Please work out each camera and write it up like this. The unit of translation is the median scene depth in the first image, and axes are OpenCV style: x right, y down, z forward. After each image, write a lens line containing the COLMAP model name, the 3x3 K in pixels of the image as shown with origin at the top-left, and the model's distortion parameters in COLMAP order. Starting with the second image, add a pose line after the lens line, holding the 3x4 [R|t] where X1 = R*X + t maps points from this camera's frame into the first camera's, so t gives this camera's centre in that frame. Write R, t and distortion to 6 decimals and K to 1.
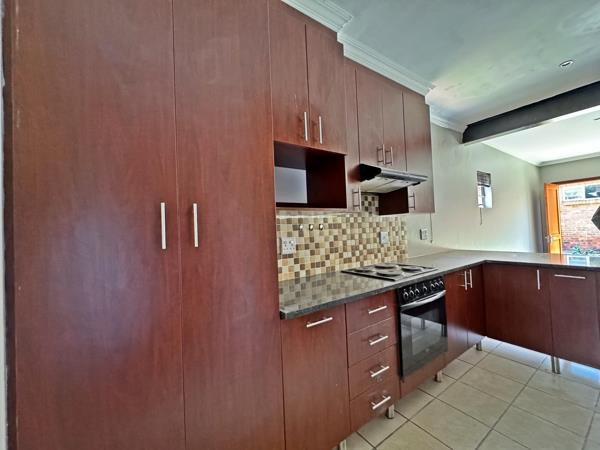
lens RADIAL K [[239.0, 0, 300.0], [0, 239.0, 225.0], [0, 0, 1]] dist [-0.000913, -0.000112]
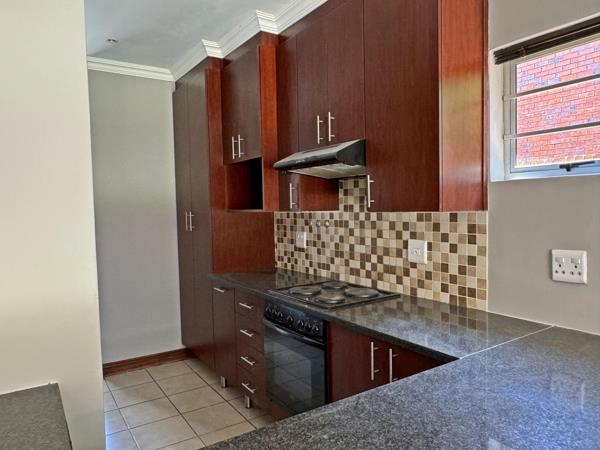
lens RADIAL K [[423.1, 0, 300.0], [0, 423.1, 225.0], [0, 0, 1]] dist [0.003774, 0.001351]
pose [[-0.003938, 0.089894, -0.995944, 1.470071], [0.044162, 0.994995, 0.089634, -0.117013], [0.999017, -0.043630, -0.007888, 0.847895]]
